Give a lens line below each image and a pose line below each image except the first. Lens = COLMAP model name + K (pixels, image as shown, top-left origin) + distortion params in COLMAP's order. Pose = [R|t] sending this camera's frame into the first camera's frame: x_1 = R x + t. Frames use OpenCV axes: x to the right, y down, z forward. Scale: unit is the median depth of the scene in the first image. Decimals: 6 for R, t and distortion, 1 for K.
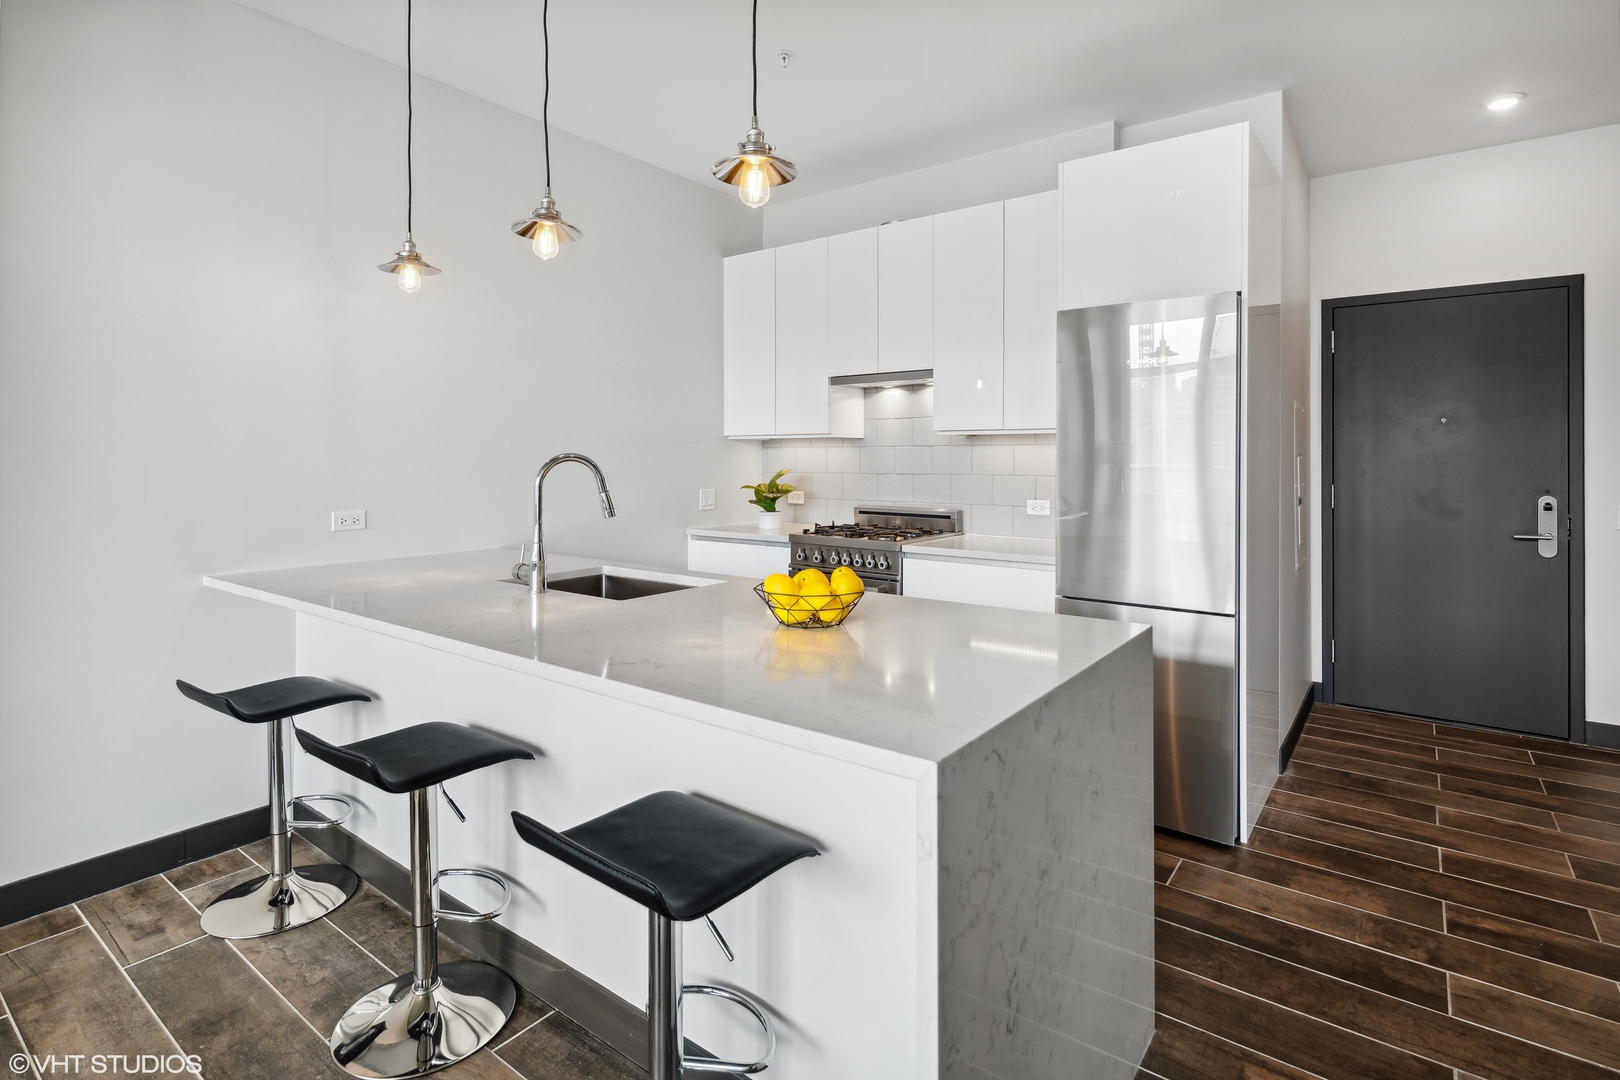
lens RADIAL K [[800.8, 0, 813.0], [0, 800.8, 455.3], [0, 0, 1]] dist [0.001269, 0.000293]
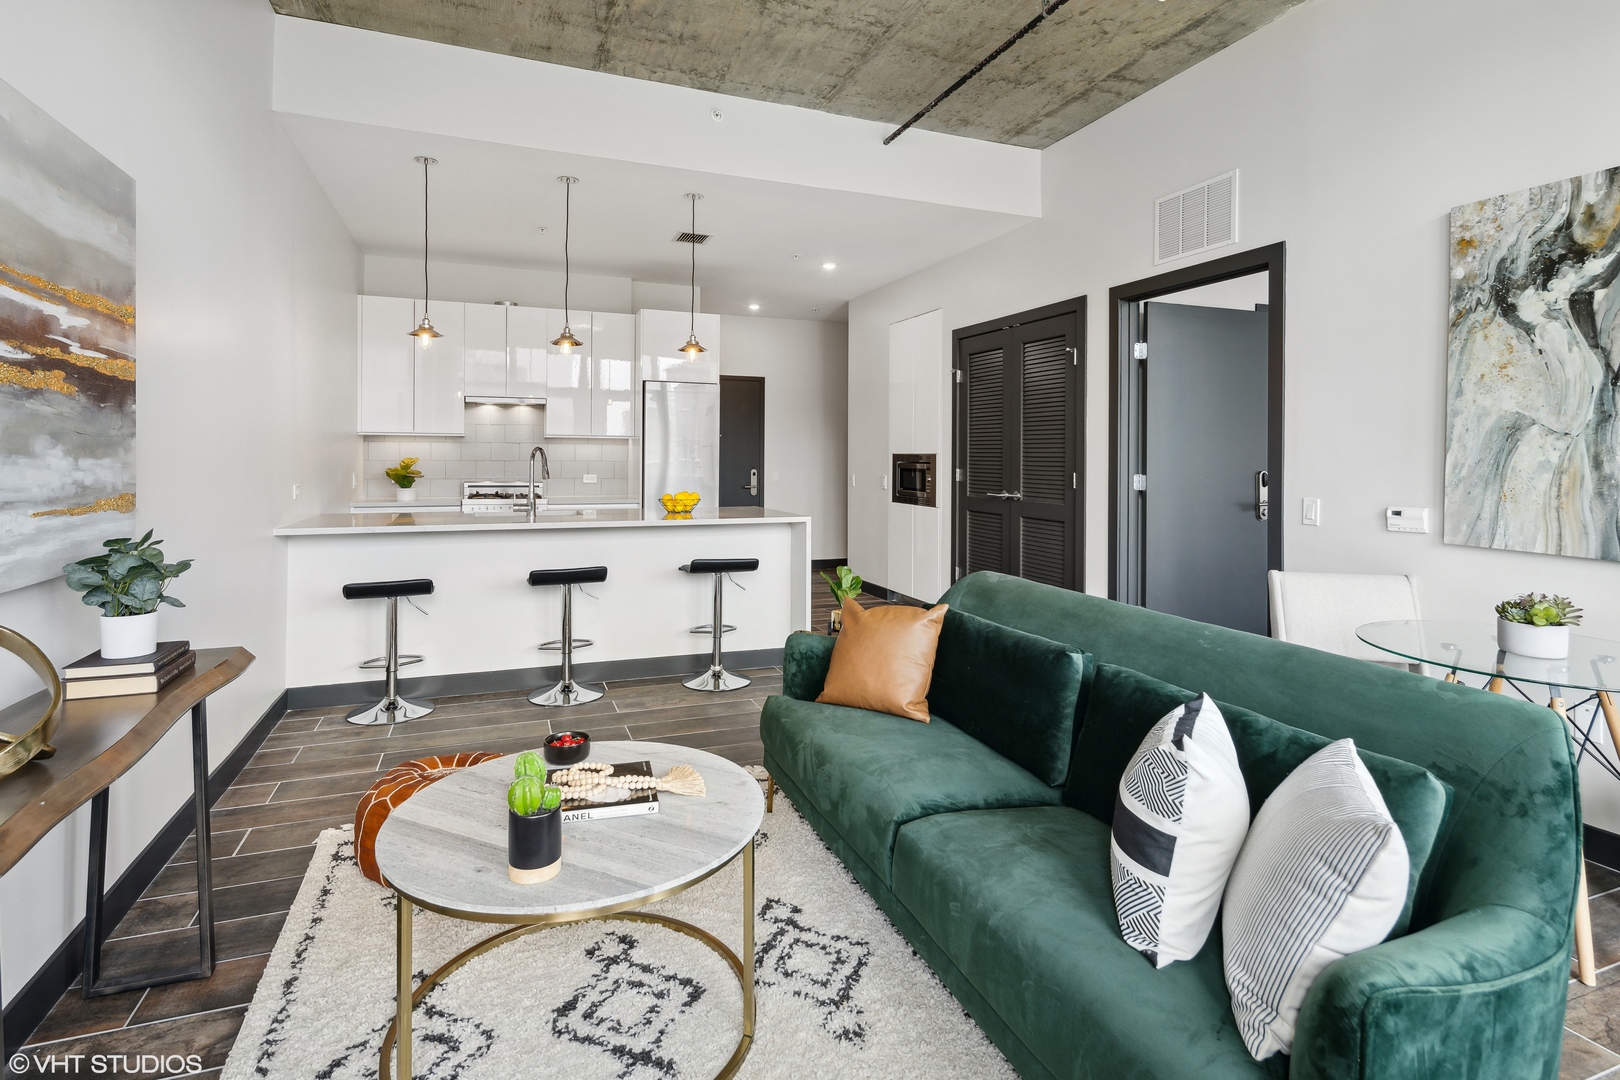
lens RADIAL K [[800.8, 0, 813.0], [0, 800.8, 455.3], [0, 0, 1]] dist [0.001269, 0.000293]
pose [[0.525134, 0.004382, 0.851008, -1.269046], [-0.004435, 0.999987, -0.002412, 0.020603], [-0.851008, -0.002508, 0.525147, -0.495576]]
